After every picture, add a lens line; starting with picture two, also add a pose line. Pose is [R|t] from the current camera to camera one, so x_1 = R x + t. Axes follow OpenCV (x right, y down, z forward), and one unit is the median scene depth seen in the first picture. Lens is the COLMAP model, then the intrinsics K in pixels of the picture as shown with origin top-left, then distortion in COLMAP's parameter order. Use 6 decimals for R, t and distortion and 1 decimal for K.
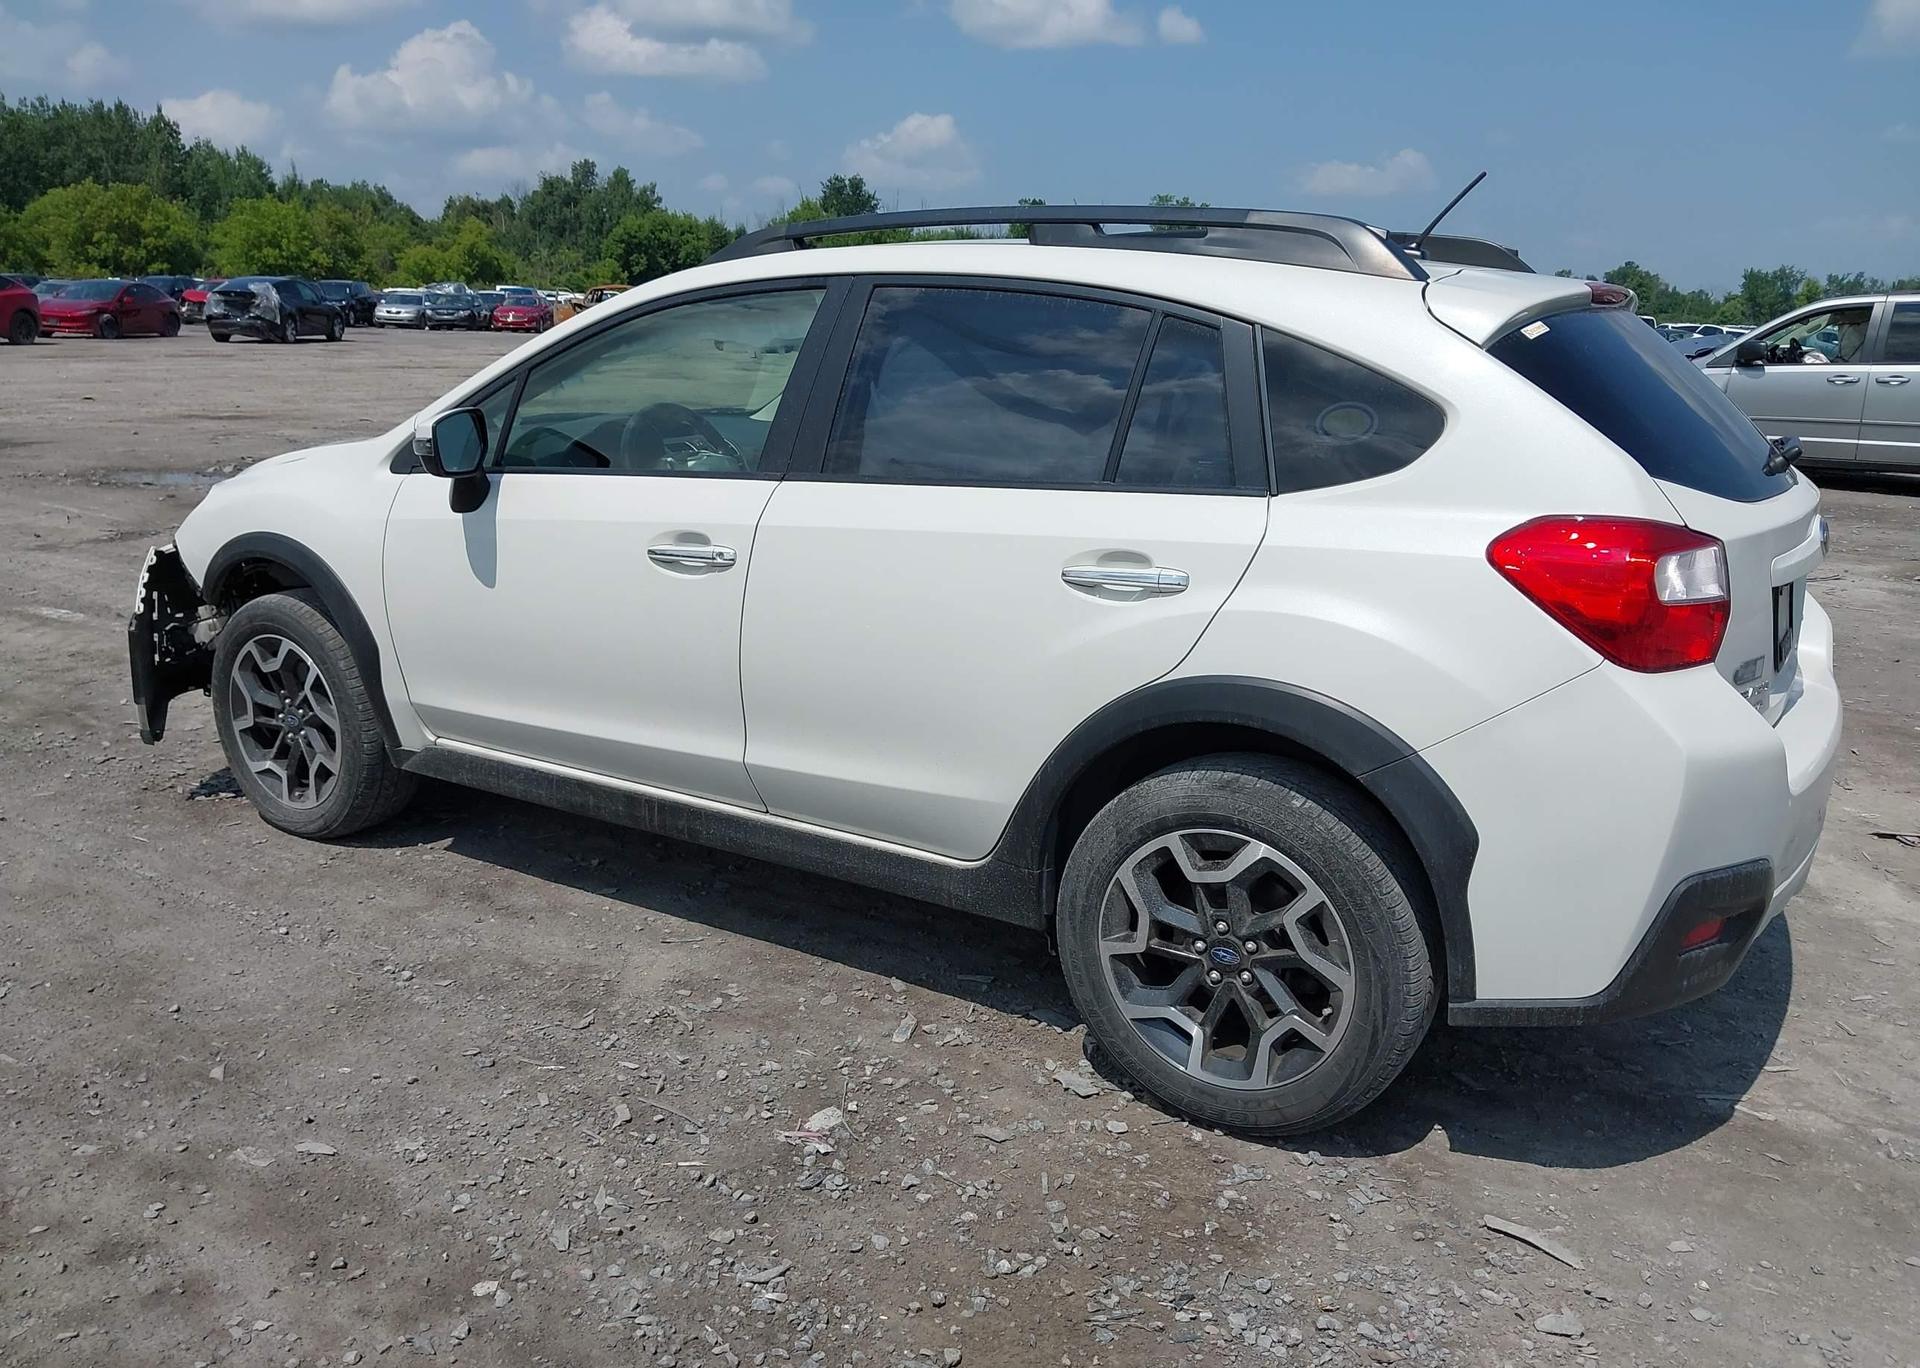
lens RADIAL K [[1556.0, 0, 964.1], [0, 1556.0, 689.0], [0, 0, 1]] dist [0.002425, -0.013257]
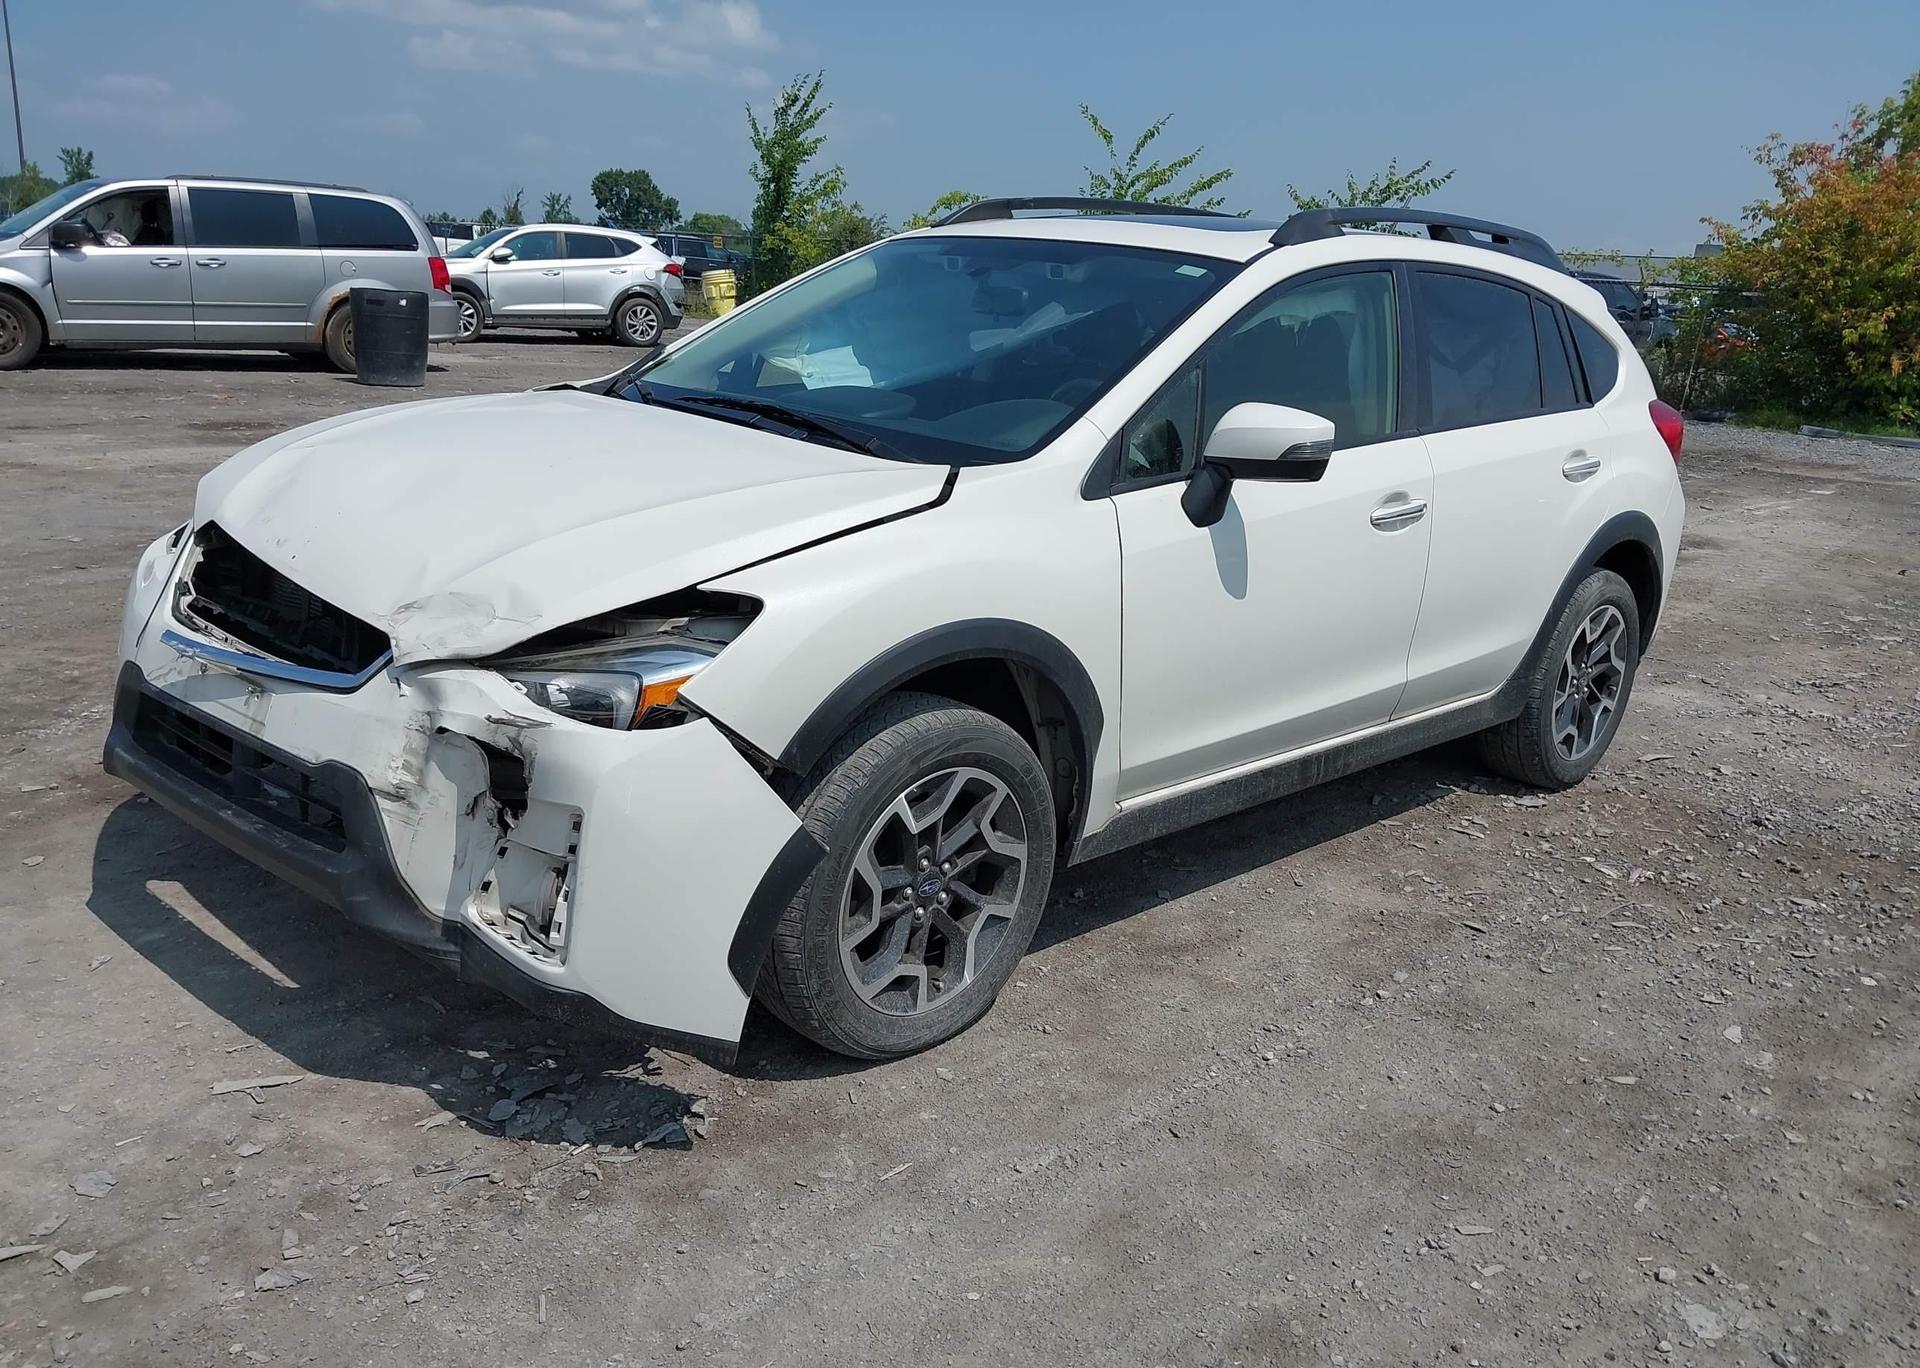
lens RADIAL K [[1526.9, 0, 955.0], [0, 1526.9, 688.7], [0, 0, 1]] dist [0.005000, -0.013982]
pose [[0.242253, -0.269096, 0.932148, -1.194773], [0.177921, 0.956795, 0.229972, -0.250832], [-0.953760, 0.110137, 0.279664, 0.918063]]
